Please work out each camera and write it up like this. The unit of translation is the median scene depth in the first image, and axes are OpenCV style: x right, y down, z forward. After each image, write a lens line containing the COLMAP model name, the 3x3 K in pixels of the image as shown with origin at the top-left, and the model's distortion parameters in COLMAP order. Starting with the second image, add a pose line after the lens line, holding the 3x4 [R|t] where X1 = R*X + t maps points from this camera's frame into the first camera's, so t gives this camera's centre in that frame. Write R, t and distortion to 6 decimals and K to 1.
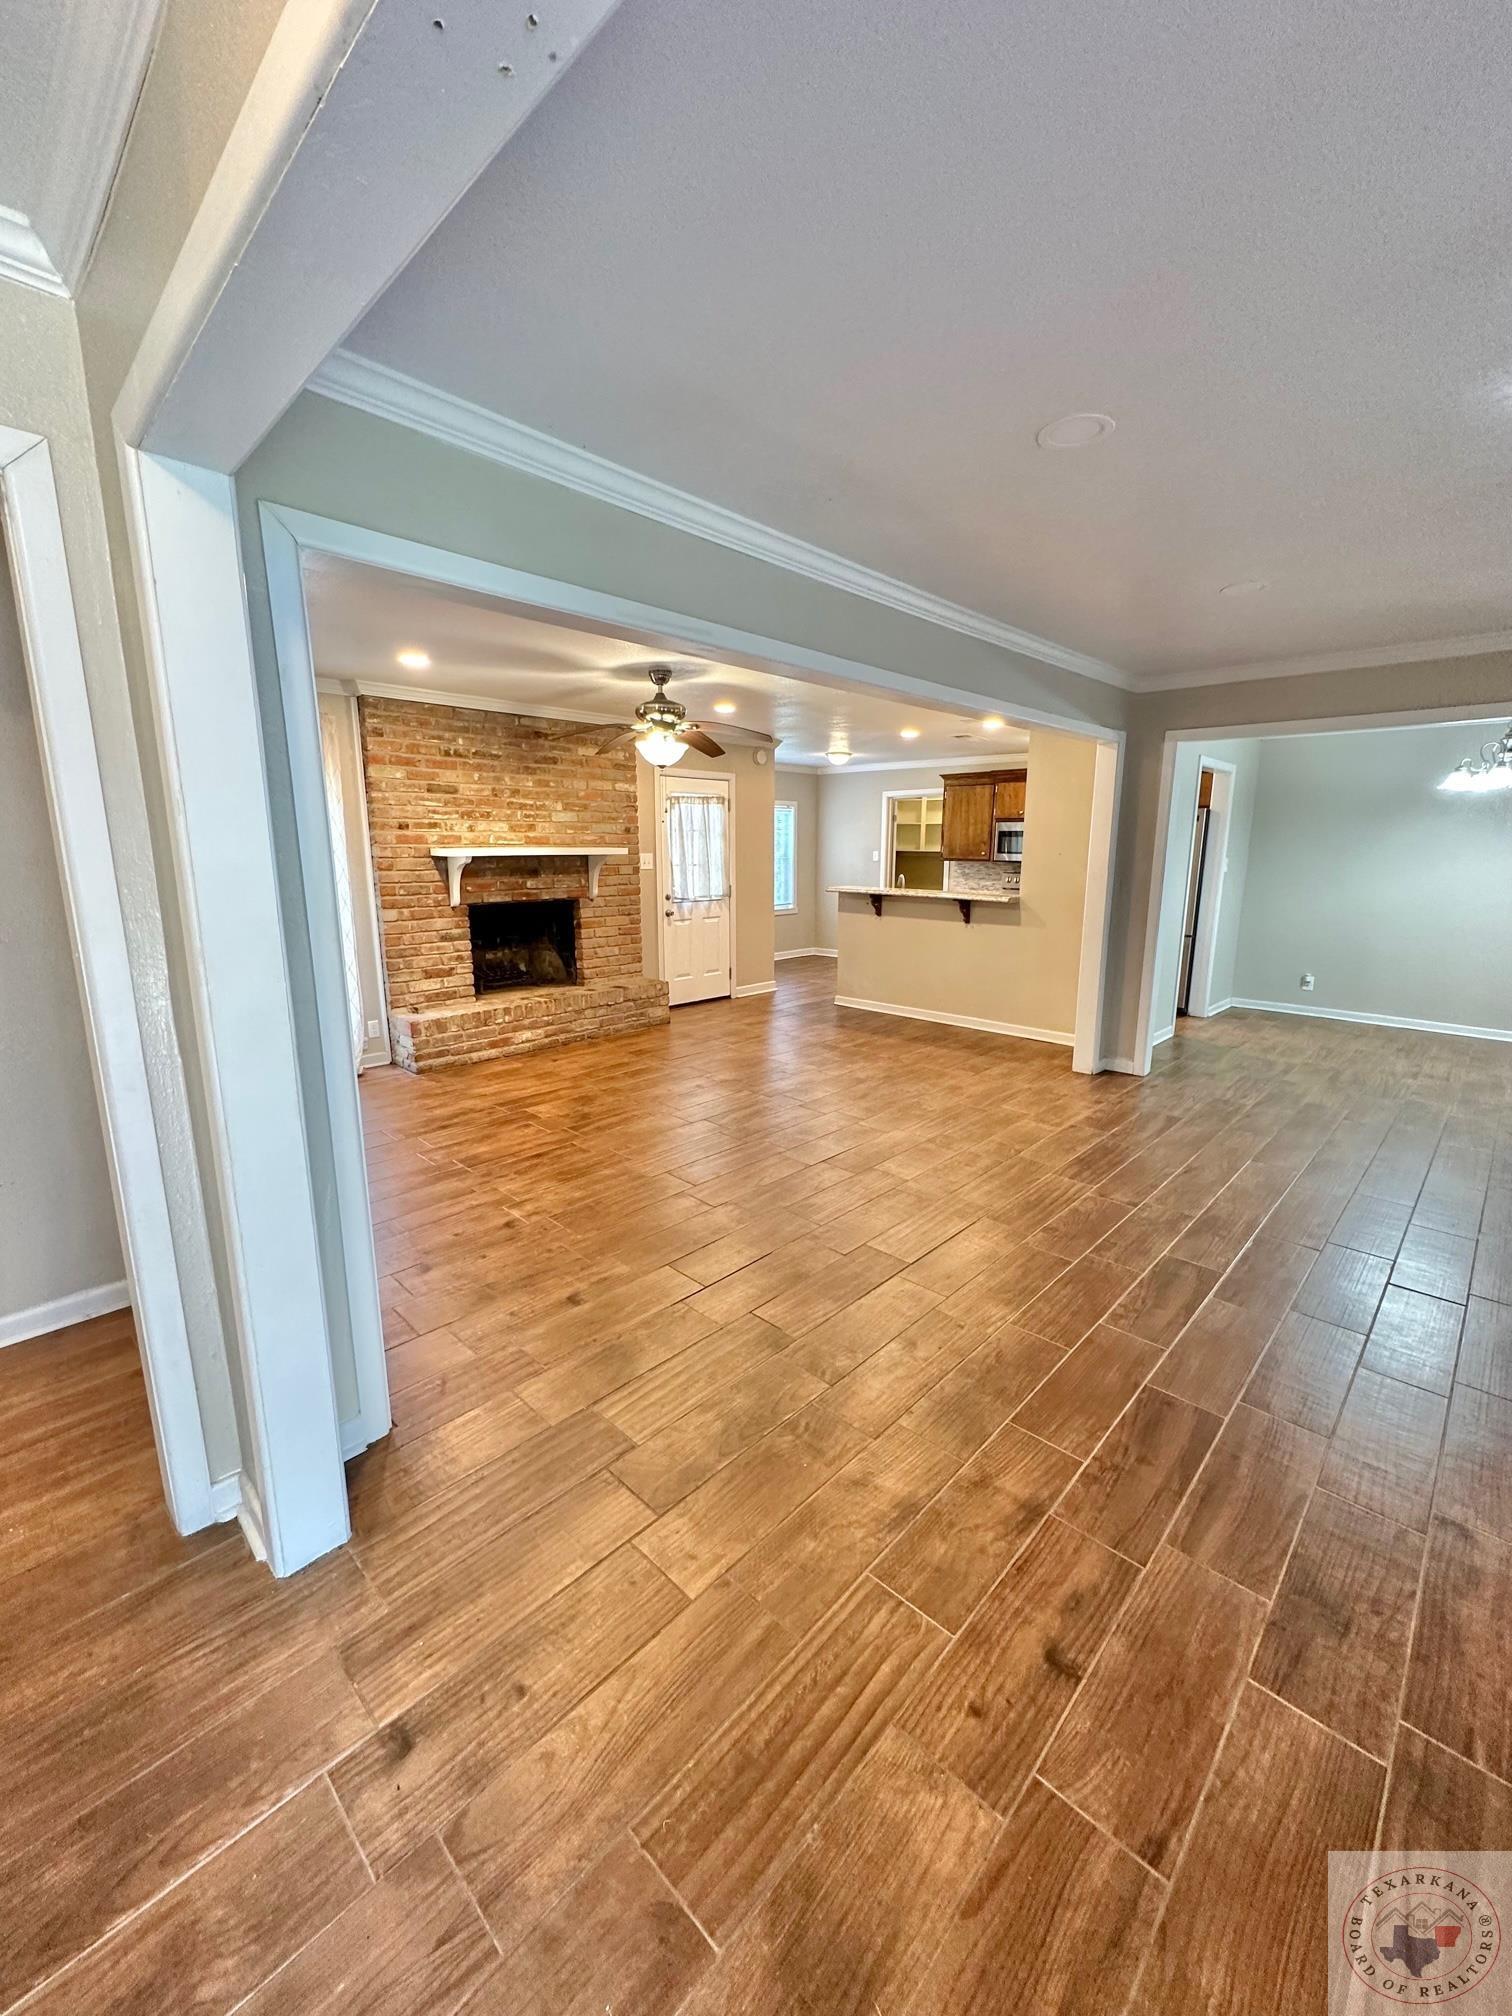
lens RADIAL K [[802.9, 0, 756.0], [0, 802.9, 1008.0], [0, 0, 1]] dist [-0.002998, 0.000466]
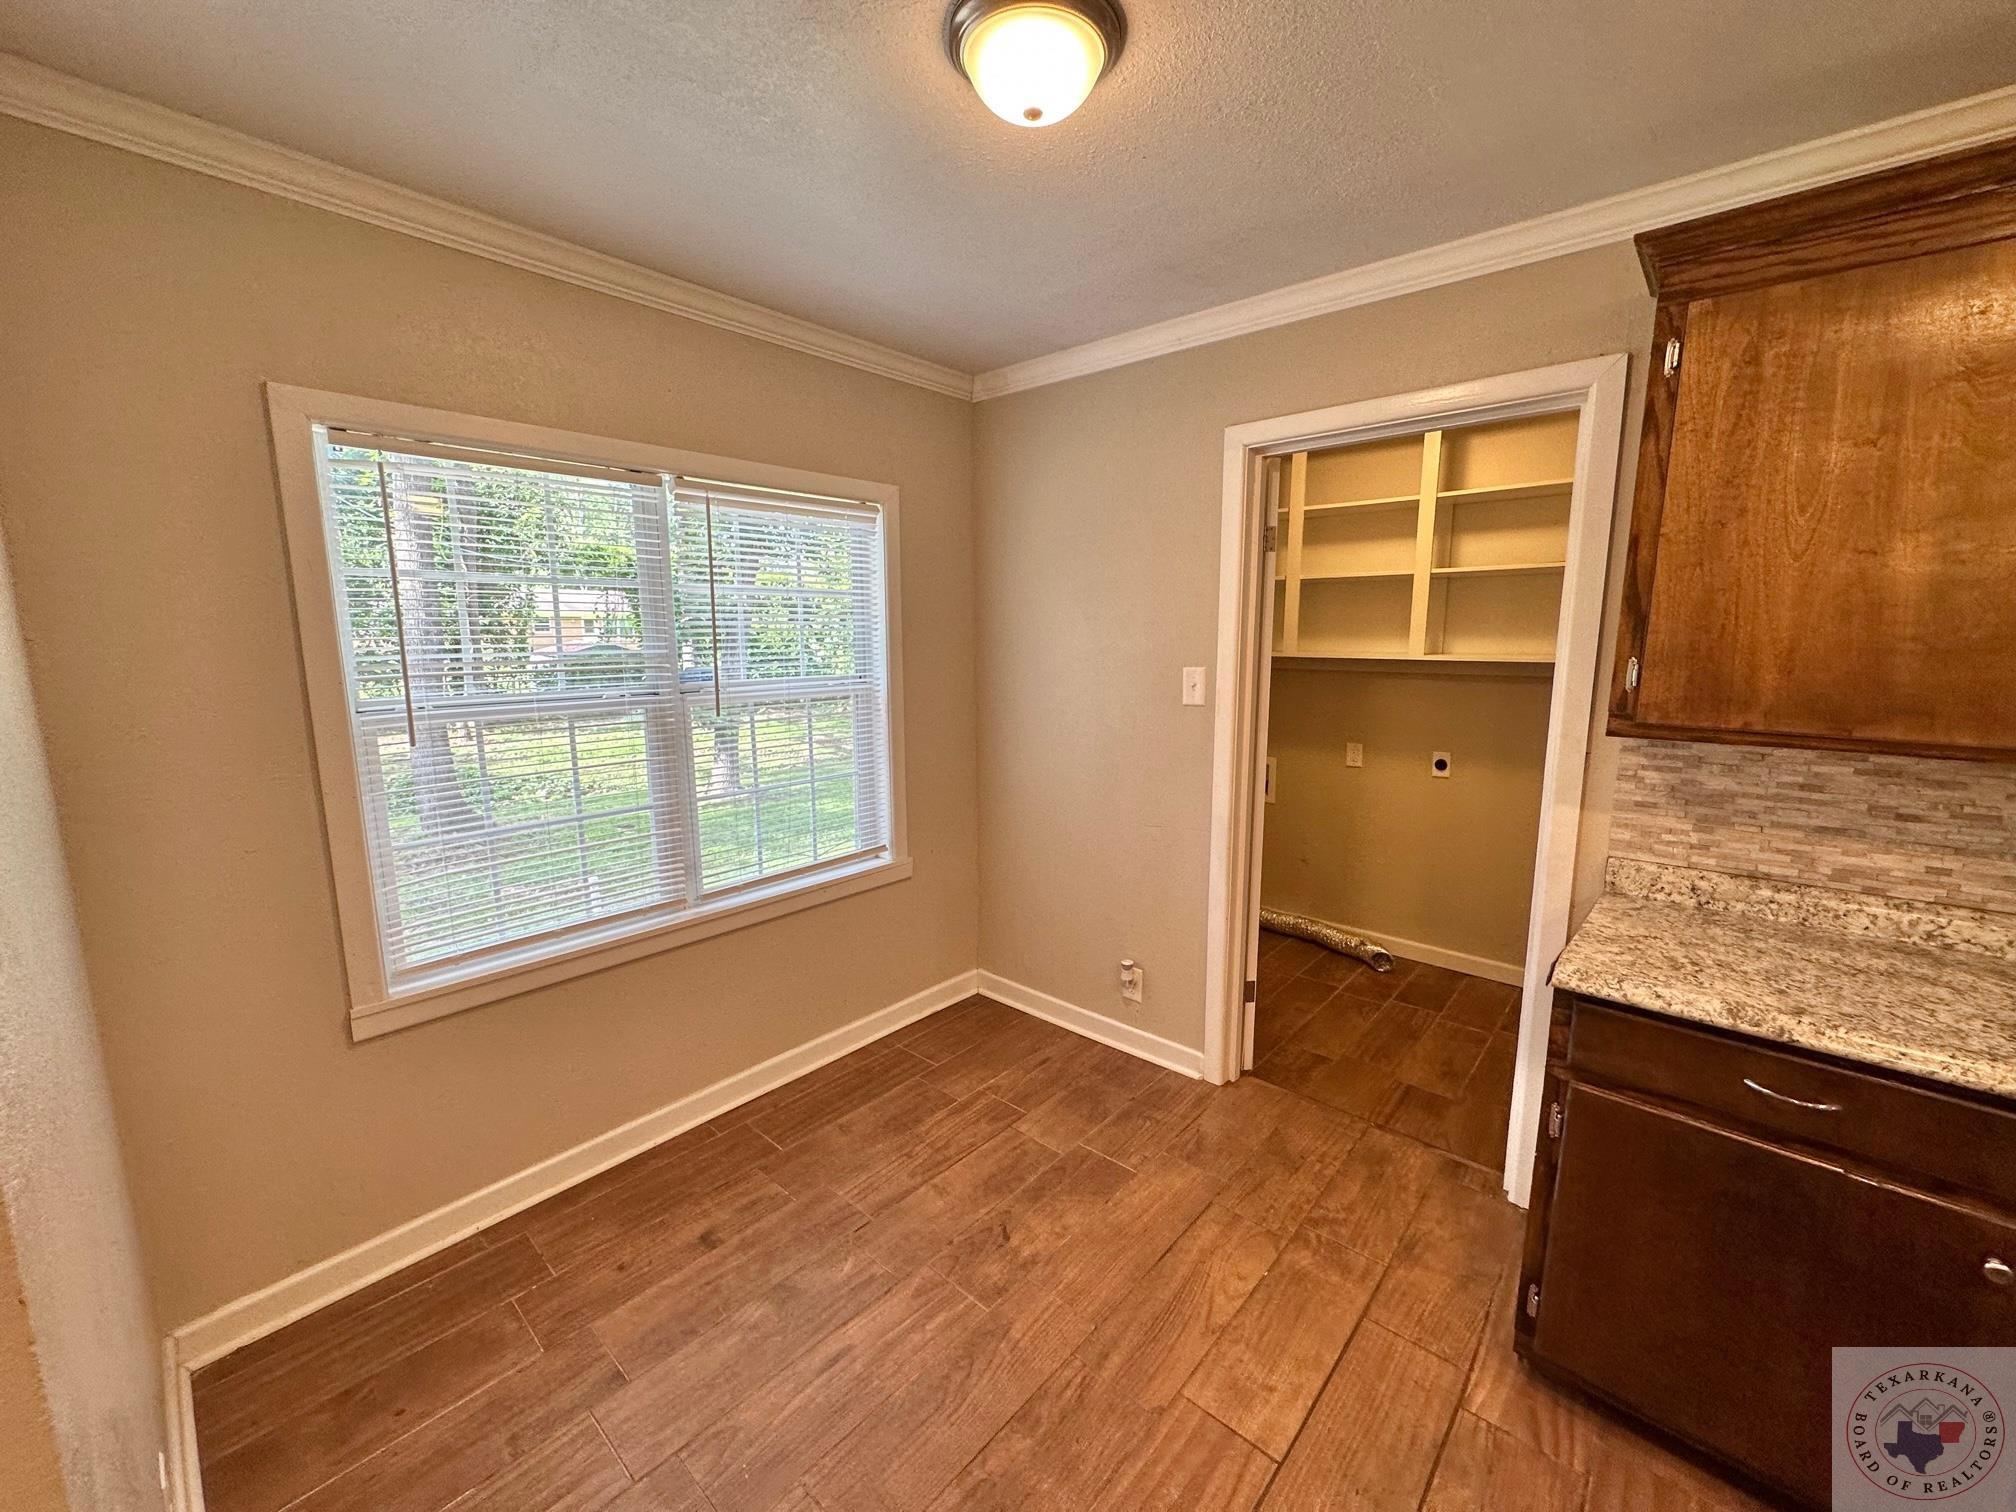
lens RADIAL K [[802.9, 0, 1008.0], [0, 802.9, 756.0], [0, 0, 1]] dist [-0.002998, 0.000466]
pose [[0.999130, -0.008606, 0.040813, 0.130537], [0.010539, 0.998821, -0.047395, -0.256012], [-0.040357, 0.047784, 0.998042, 1.229512]]
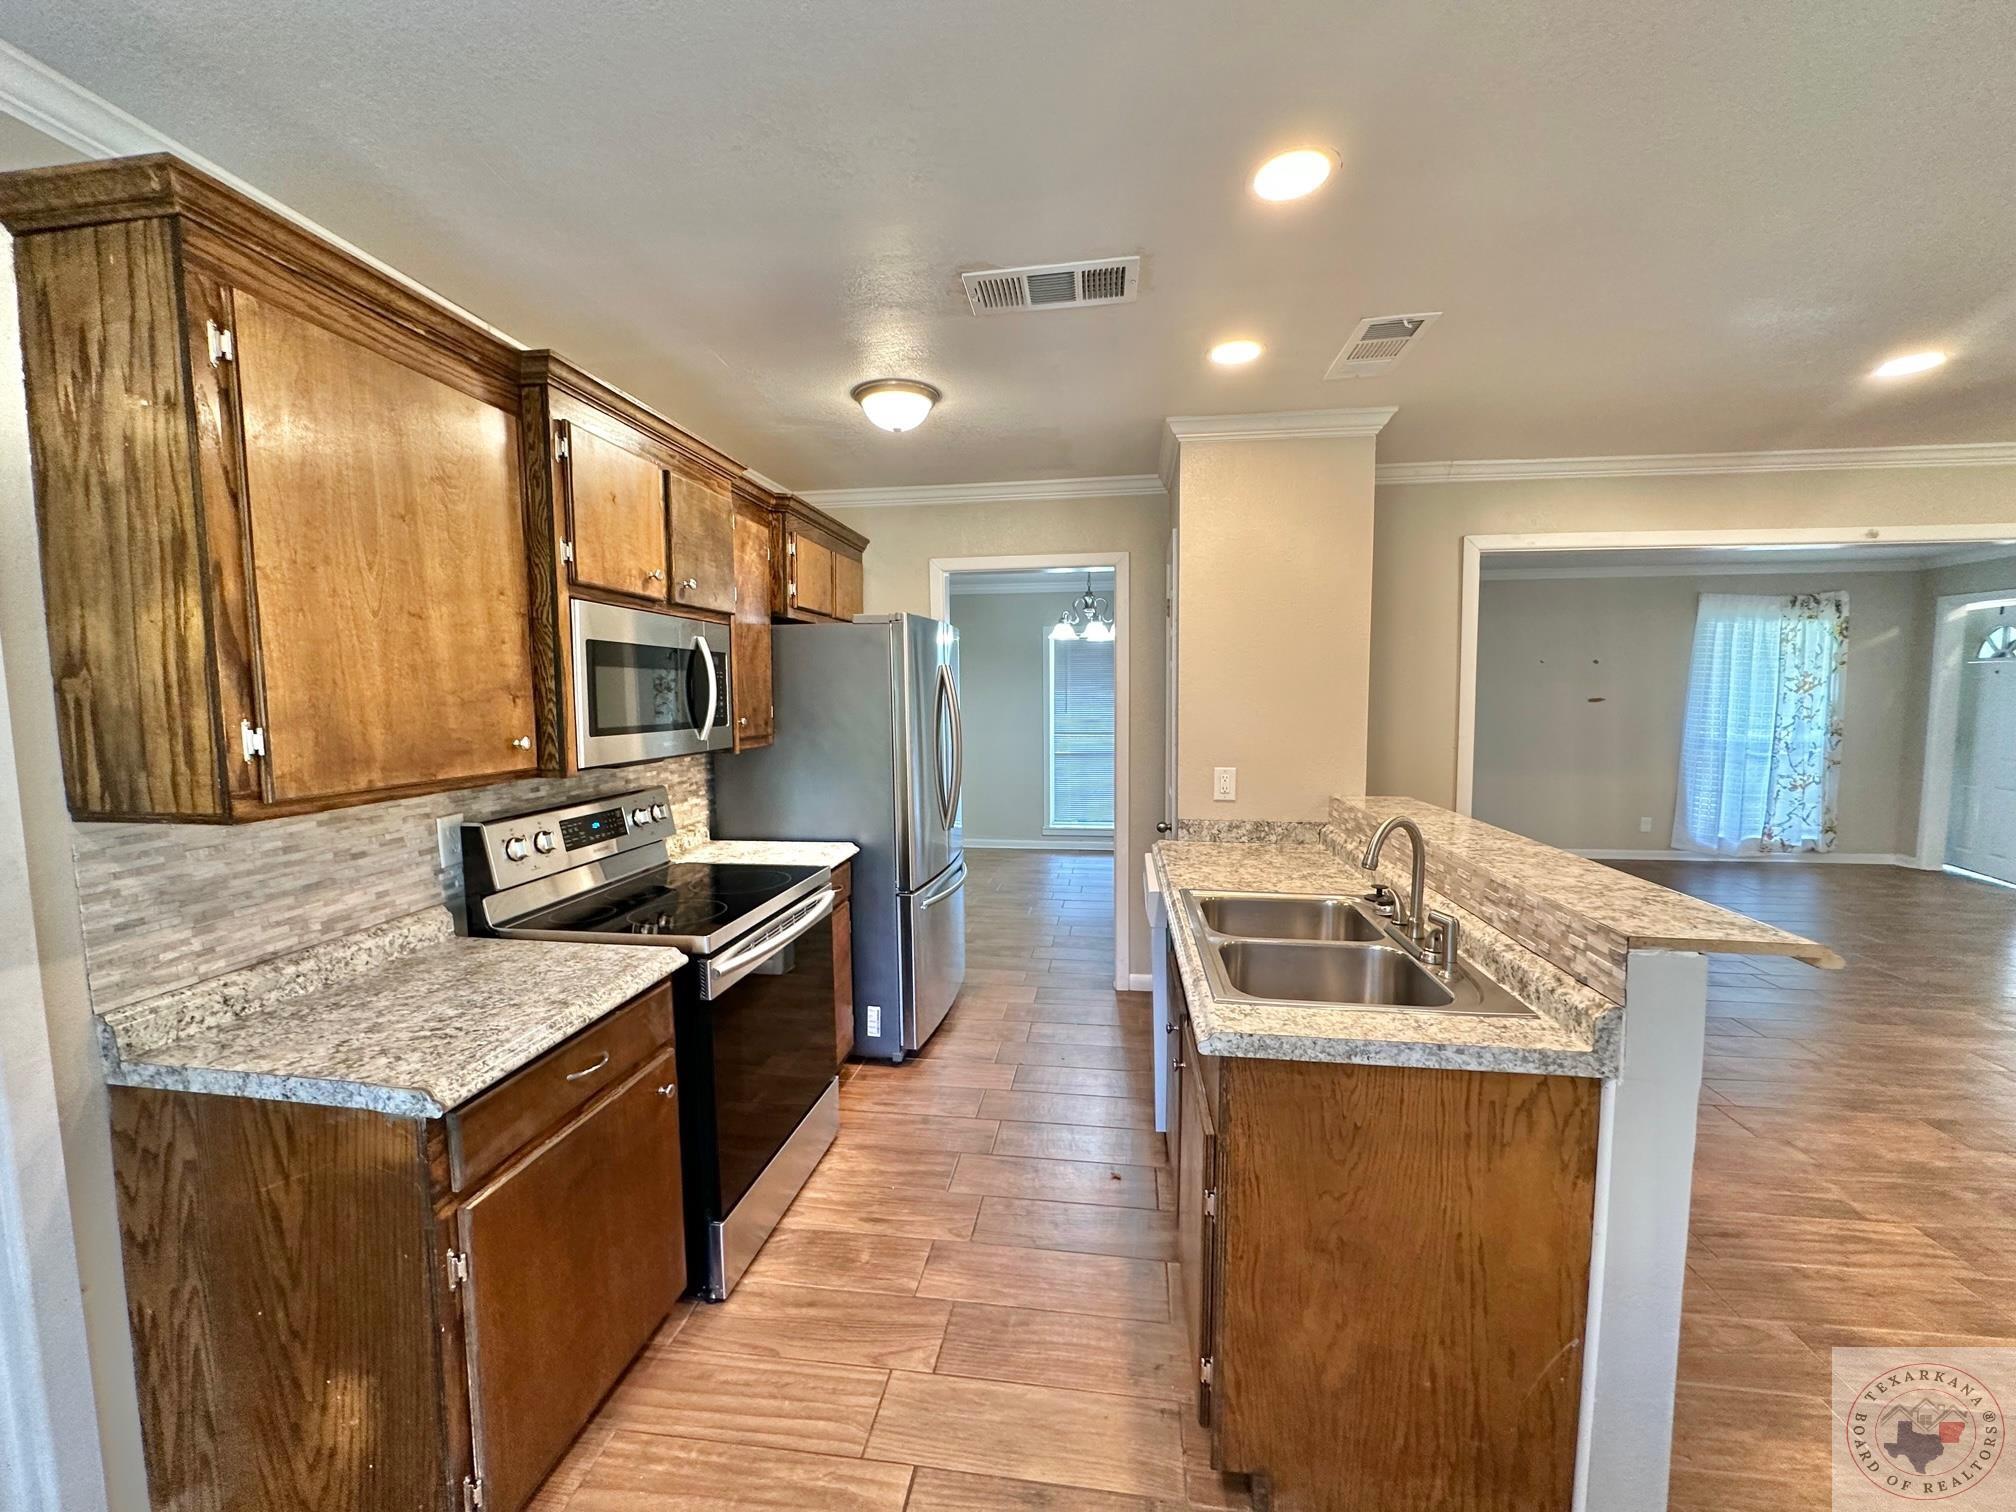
lens RADIAL K [[802.9, 0, 1008.0], [0, 802.9, 756.0], [0, 0, 1]] dist [-0.002998, 0.000466]
pose [[-0.587861, -0.065581, 0.806299, 0.067808], [0.168564, 0.964900, 0.201379, -0.297812], [-0.791205, 0.254296, -0.556173, 1.442930]]
